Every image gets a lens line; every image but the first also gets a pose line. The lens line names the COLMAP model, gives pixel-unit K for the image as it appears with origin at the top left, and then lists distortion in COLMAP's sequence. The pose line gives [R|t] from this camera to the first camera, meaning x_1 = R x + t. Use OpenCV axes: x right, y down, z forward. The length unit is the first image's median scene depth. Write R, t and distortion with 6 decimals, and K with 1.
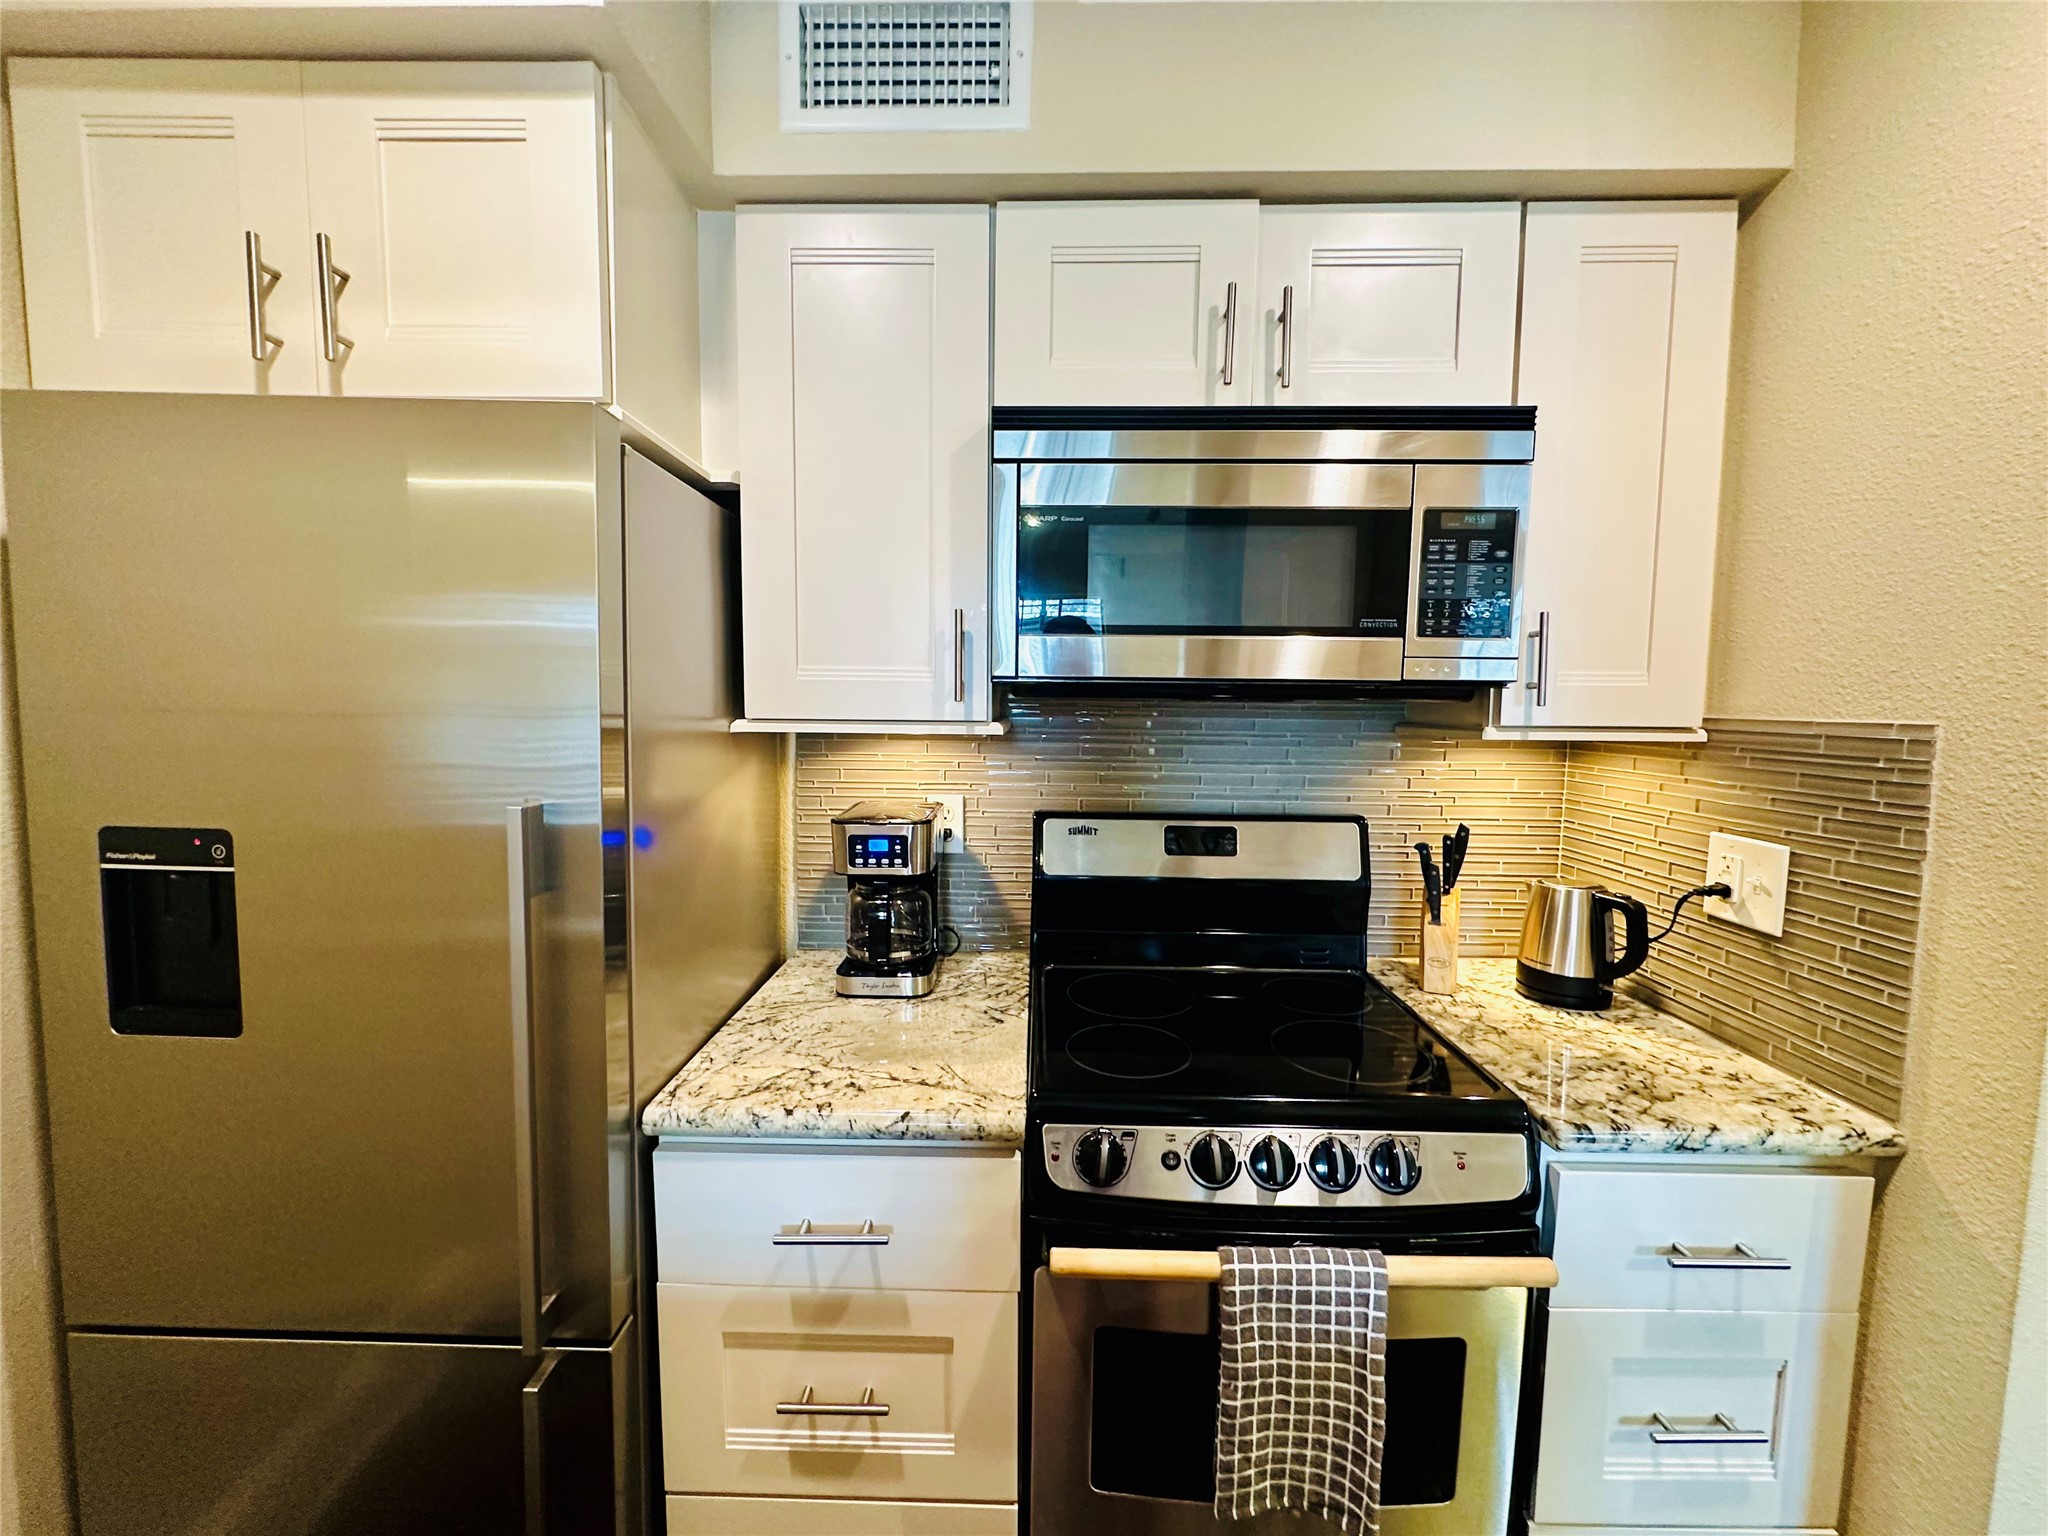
lens RADIAL K [[817.3, 0, 1022.8], [0, 817.3, 770.7], [0, 0, 1]] dist [-0.003327, 0.000663]
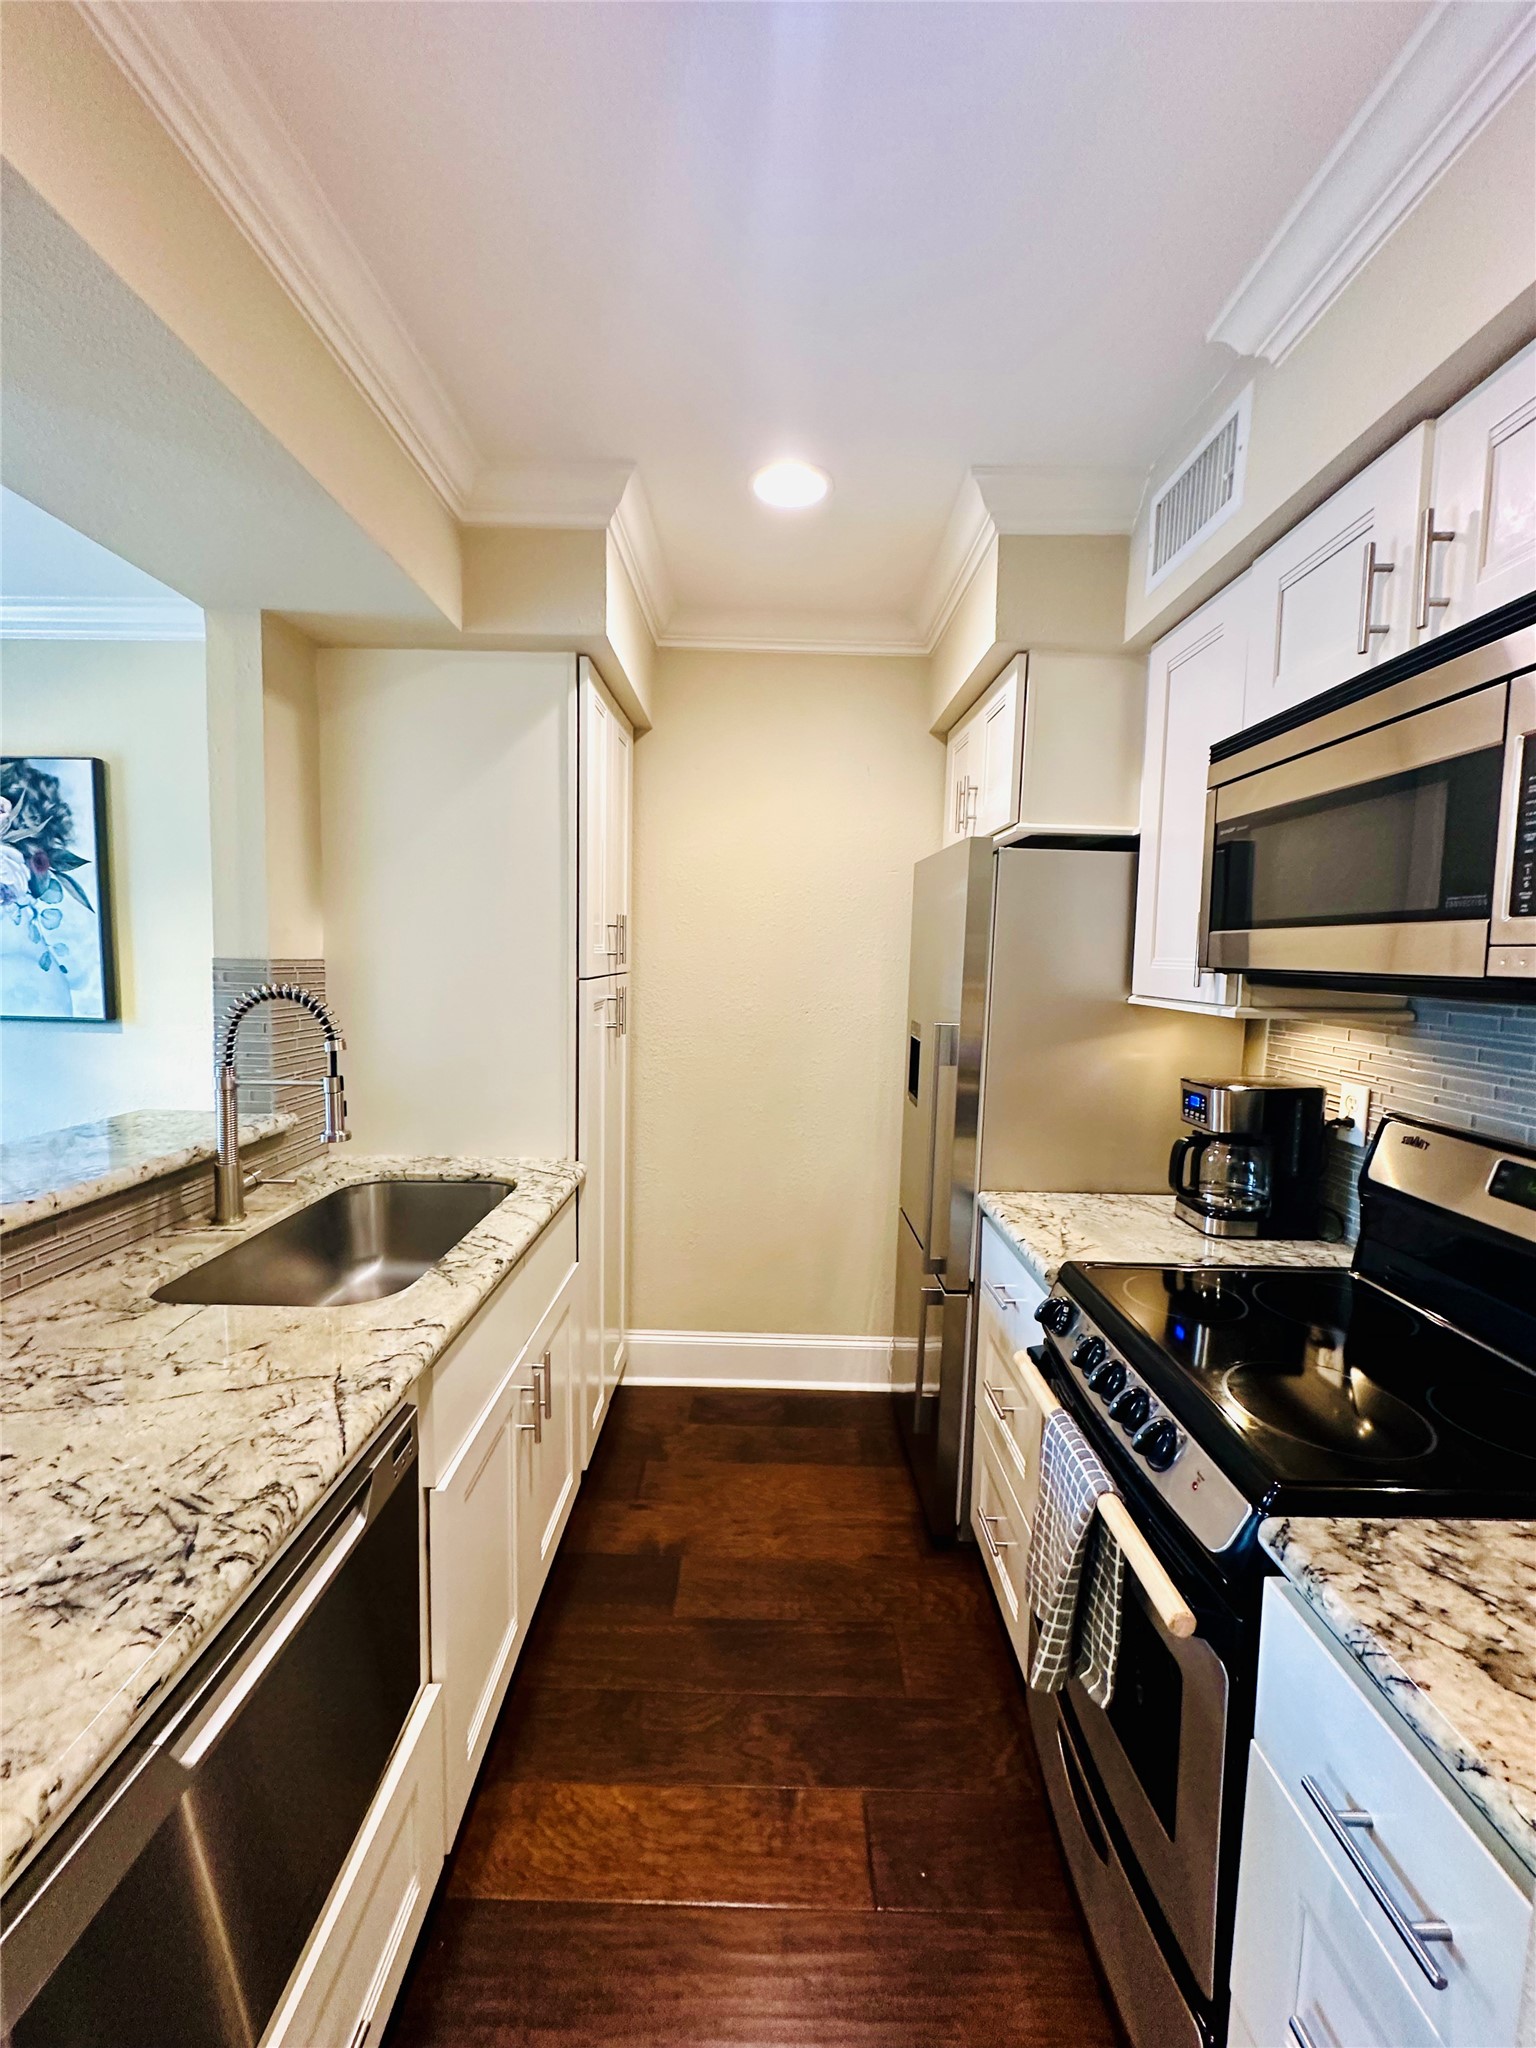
lens RADIAL K [[817.3, 0, 765.0], [0, 817.3, 1022.1], [0, 0, 1]] dist [-0.003327, 0.000663]
pose [[0.011044, 0.077669, -0.996918, 1.184316], [-0.107051, 0.991341, 0.076048, -0.058354], [0.994192, 0.105881, 0.019263, 0.354453]]
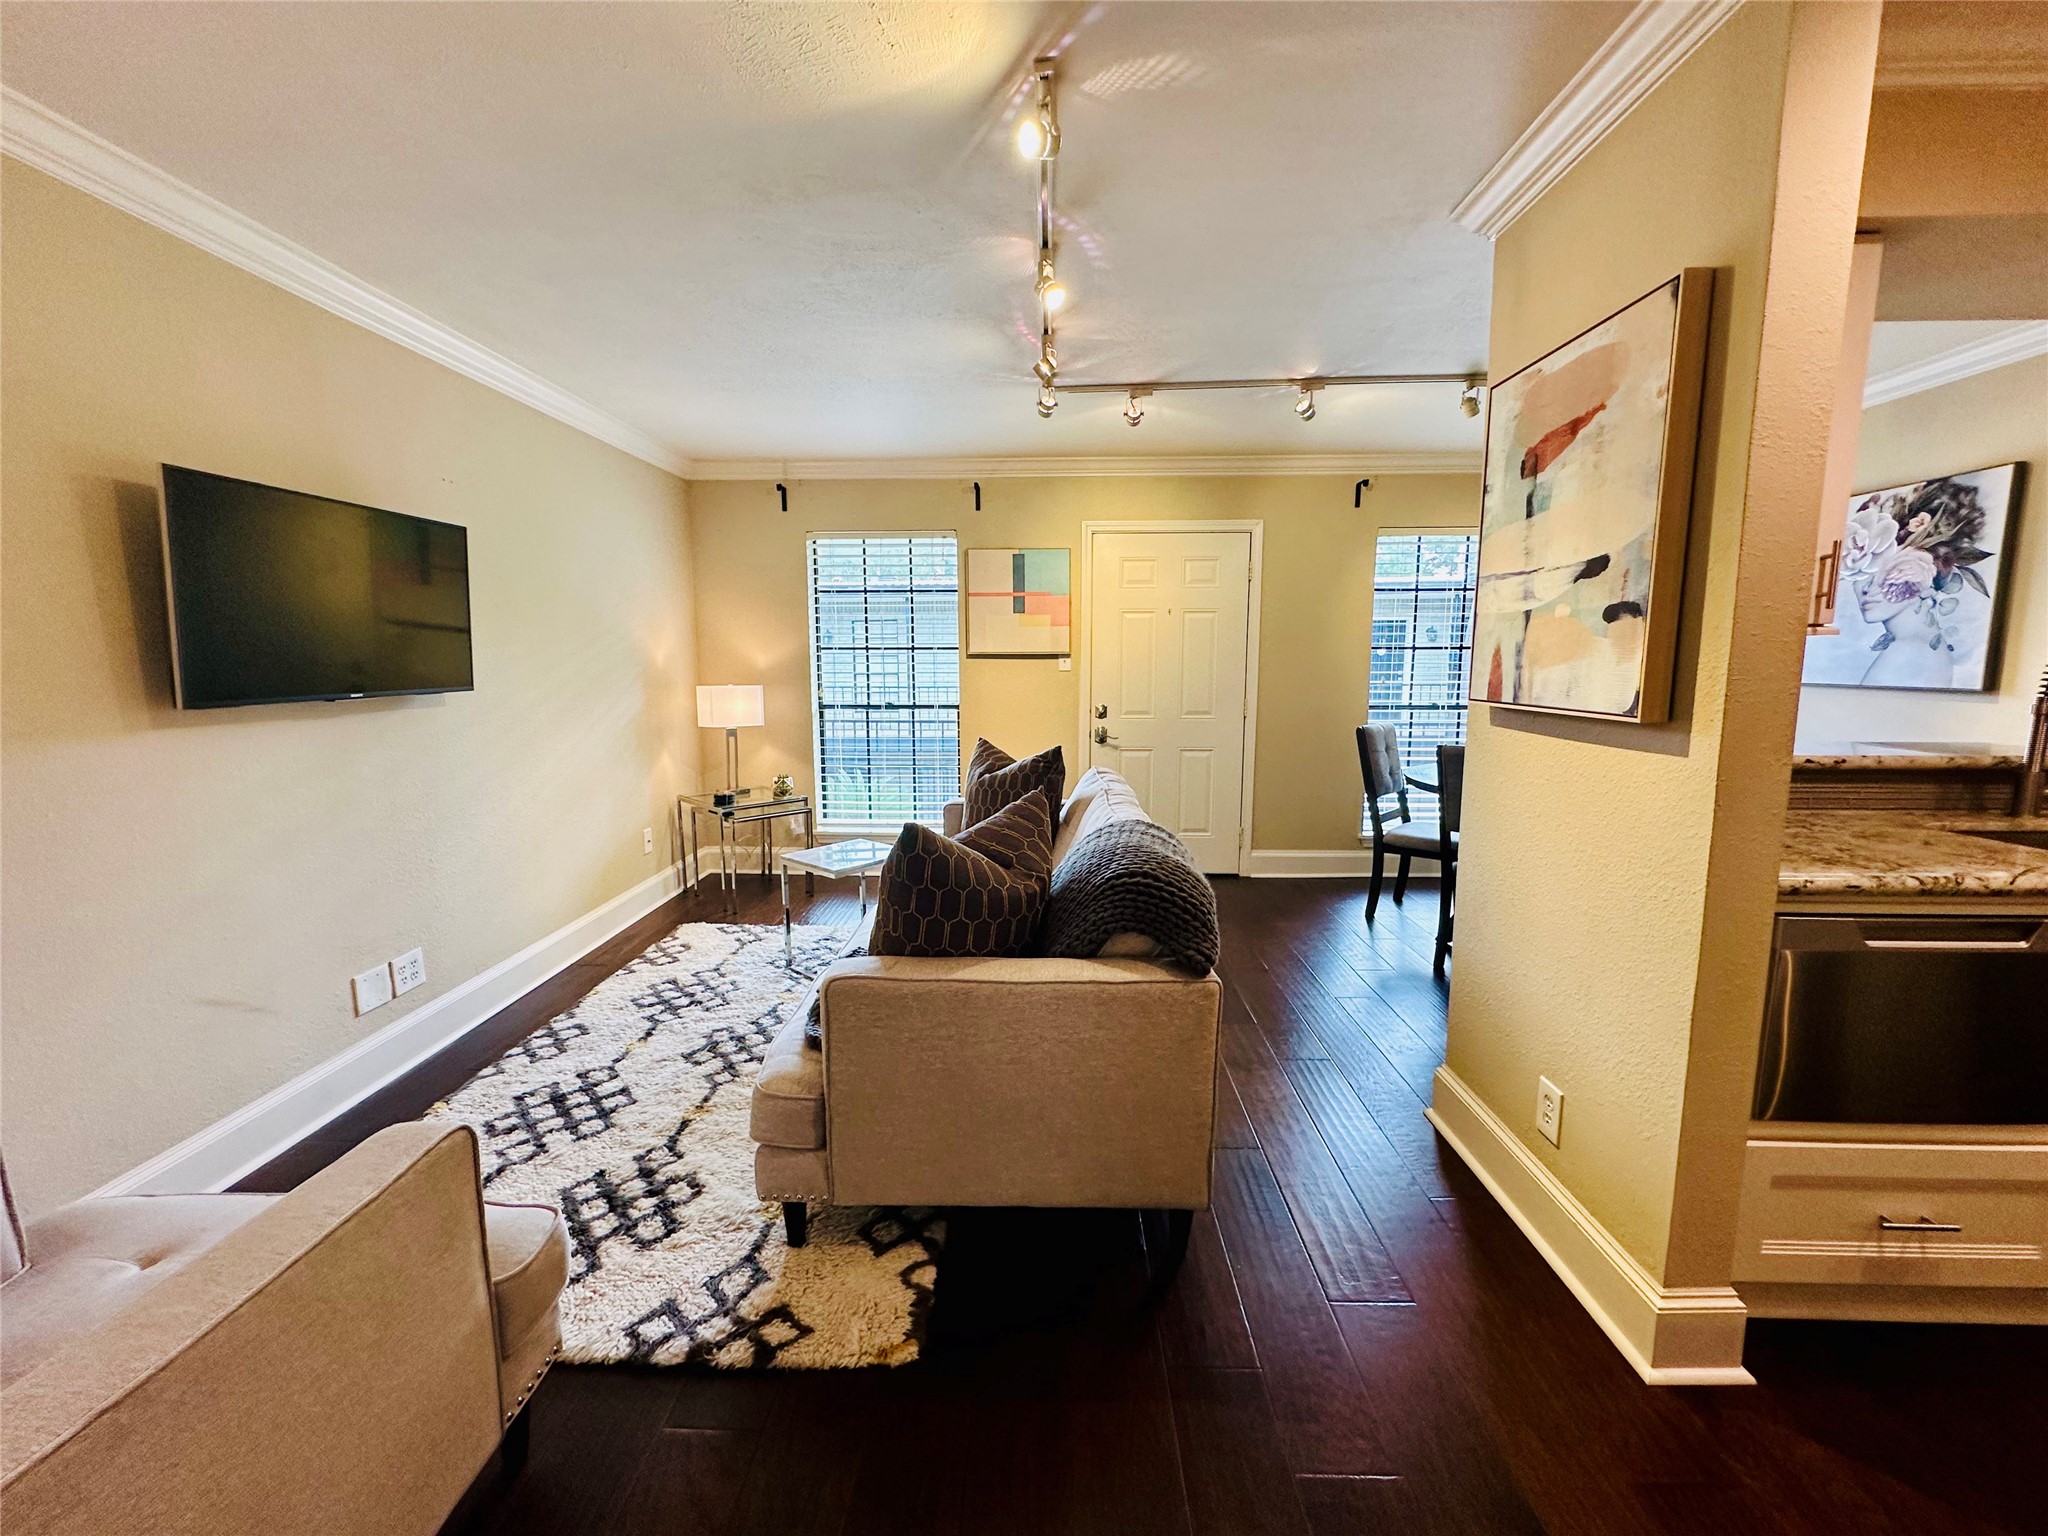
lens RADIAL K [[817.3, 0, 1020.1], [0, 817.3, 766.3], [0, 0, 1]] dist [-0.003327, 0.000663]
pose [[-0.999910, -0.009008, 0.009927, 1.963455], [-0.006665, 0.976632, 0.214813, -0.003661], [-0.011630, 0.214728, -0.976605, 1.212388]]
